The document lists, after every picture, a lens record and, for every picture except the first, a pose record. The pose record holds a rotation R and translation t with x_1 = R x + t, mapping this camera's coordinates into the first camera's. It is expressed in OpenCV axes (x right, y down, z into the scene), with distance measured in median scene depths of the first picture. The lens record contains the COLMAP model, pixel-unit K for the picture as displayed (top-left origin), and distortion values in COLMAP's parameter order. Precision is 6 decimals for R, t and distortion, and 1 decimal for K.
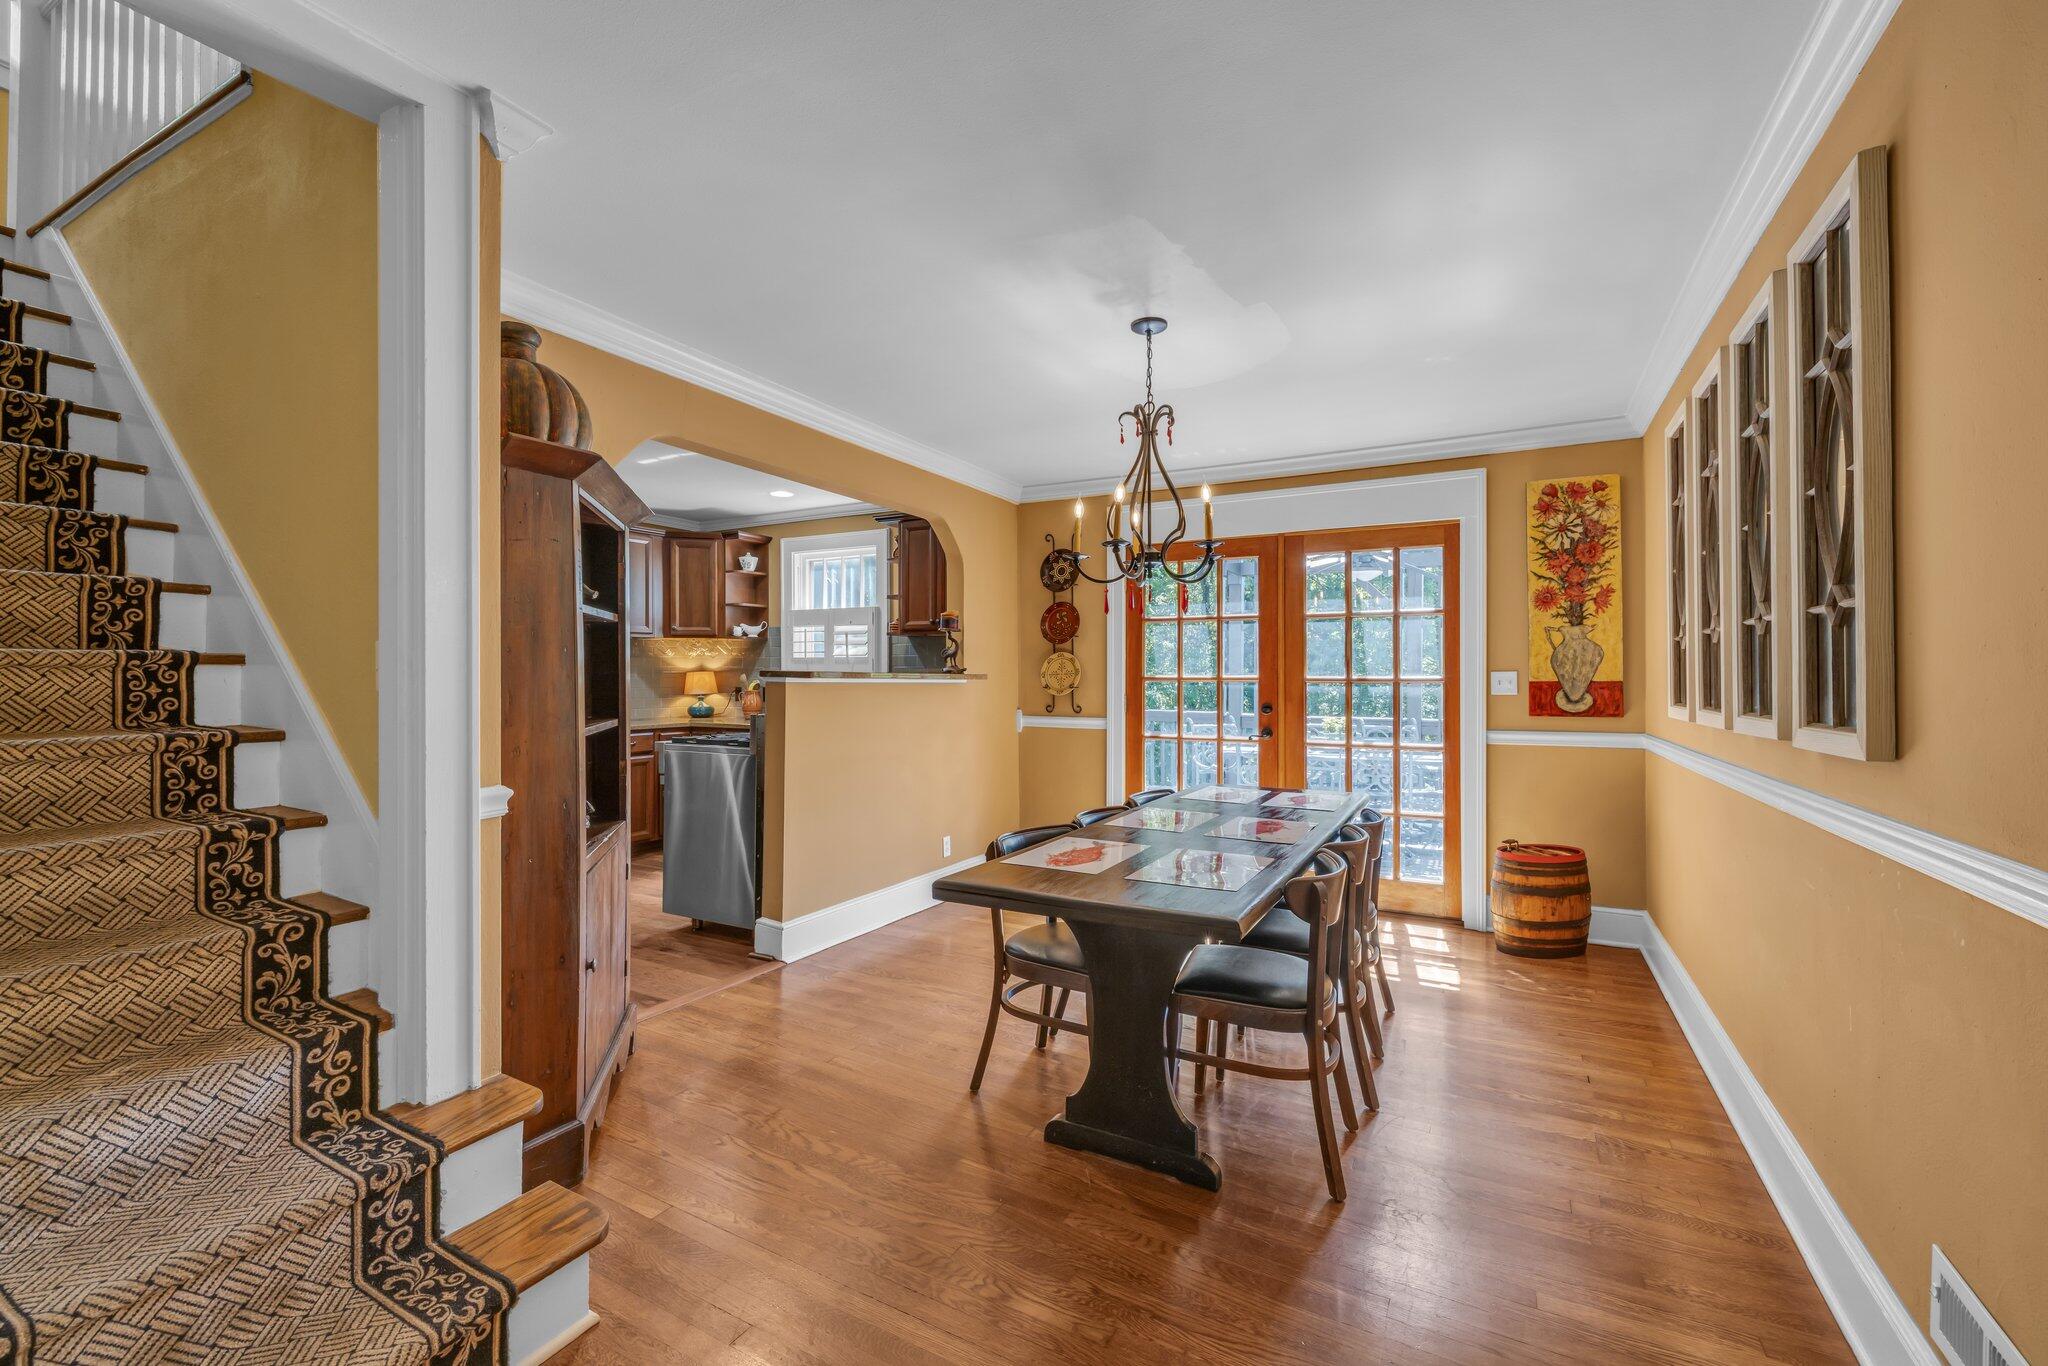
lens RADIAL K [[856.6, 0, 1029.6], [0, 856.6, 673.4], [0, 0, 1]] dist [0.001551, -0.000168]
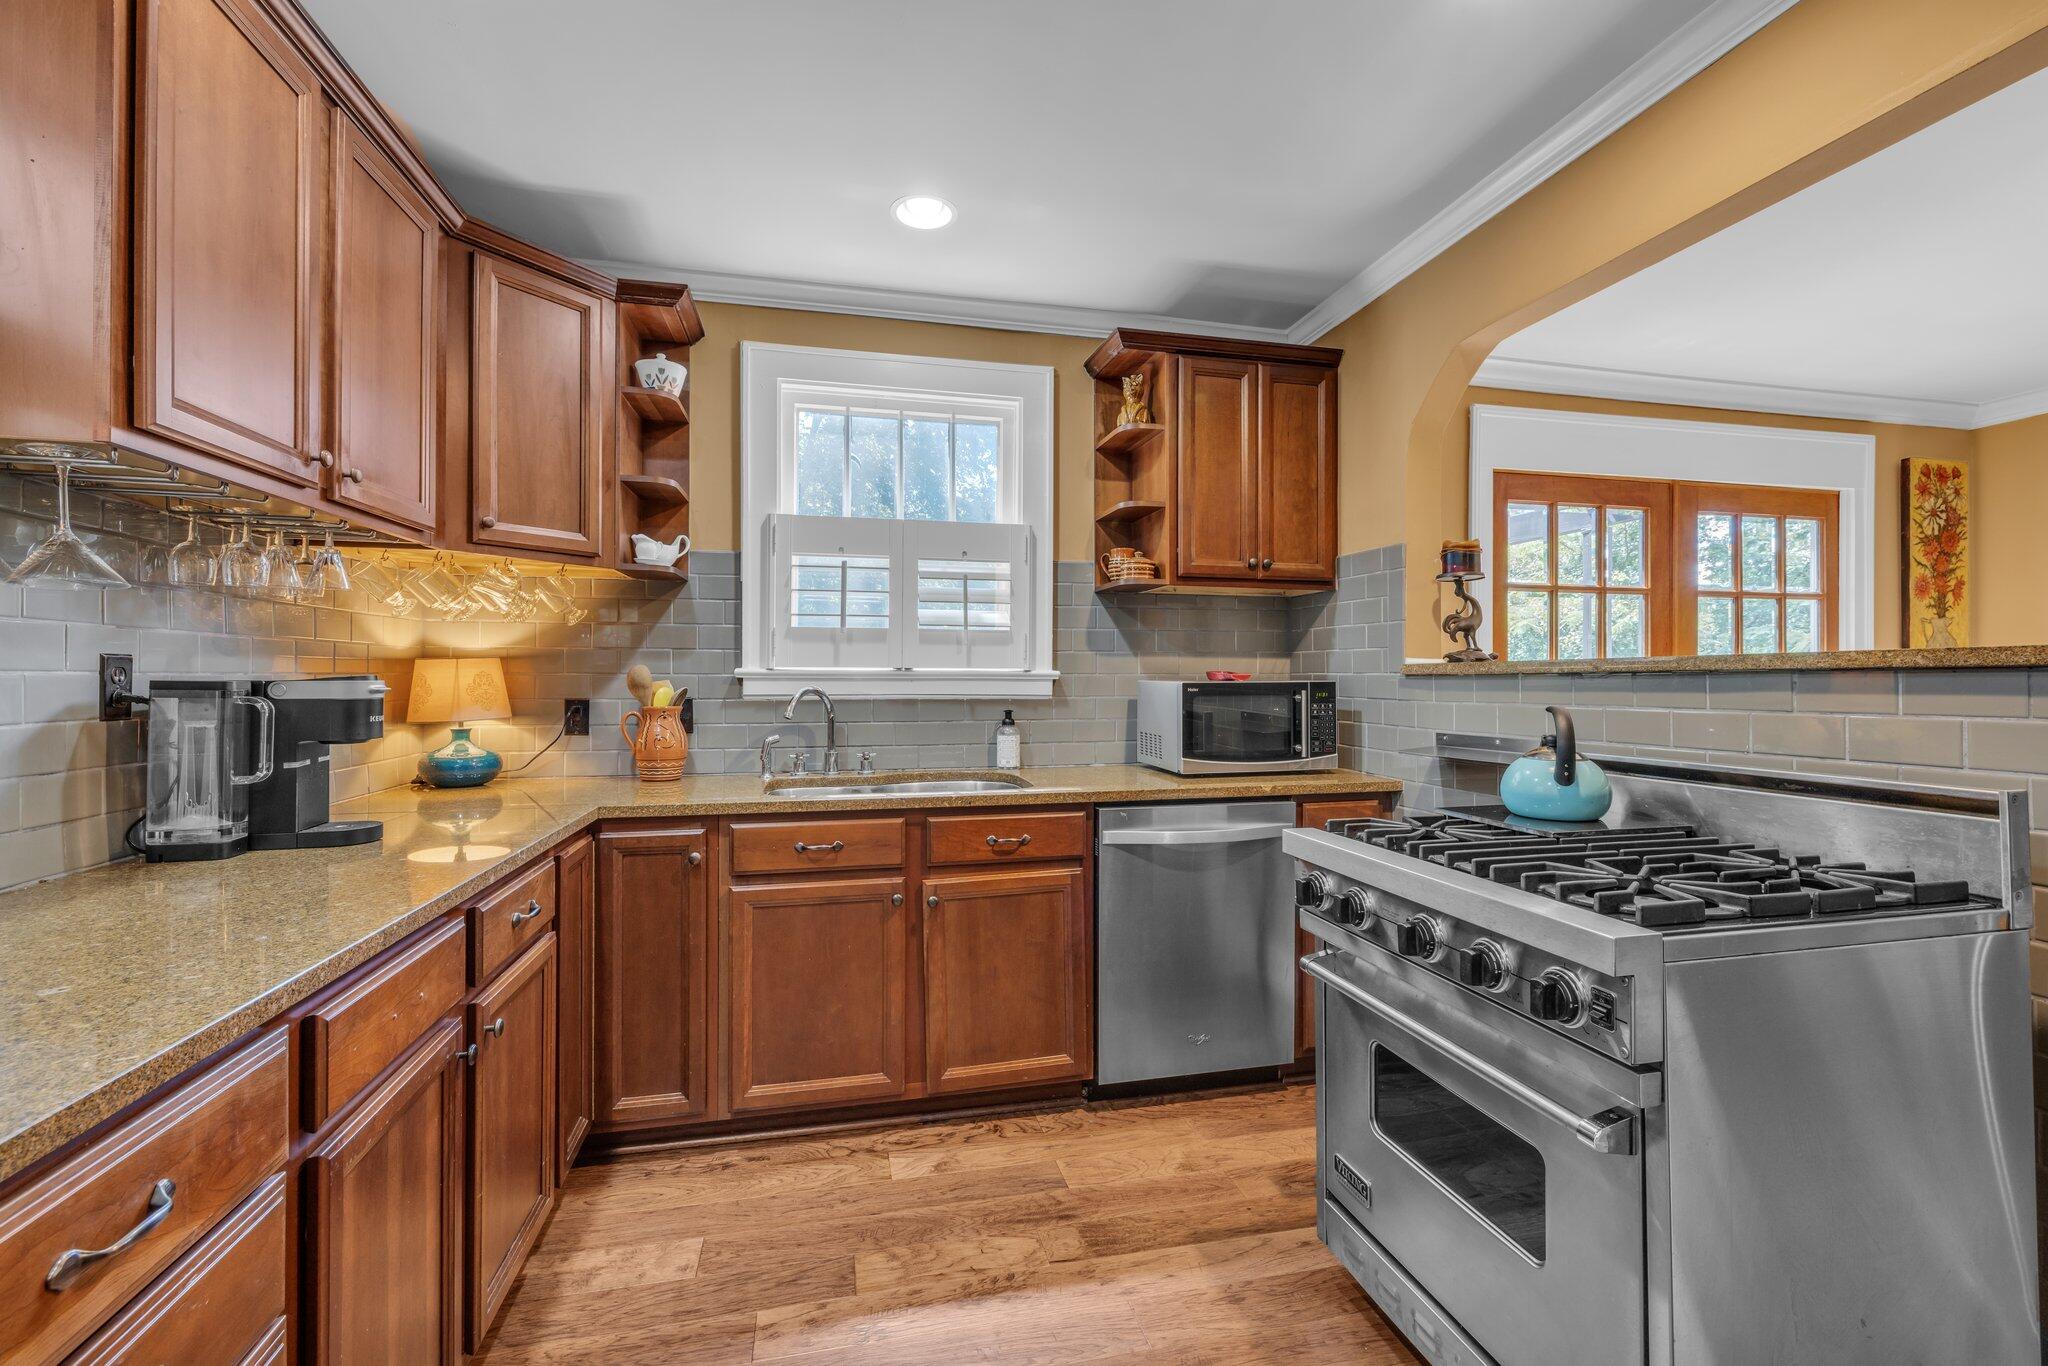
lens RADIAL K [[856.6, 0, 1022.4], [0, 856.6, 668.5], [0, 0, 1]] dist [0.001551, -0.000168]
pose [[0.750582, 0.001798, 0.660774, -0.652930], [-0.003814, 0.999991, 0.001611, 0.001906], [-0.660766, -0.003729, 0.750583, 0.845826]]
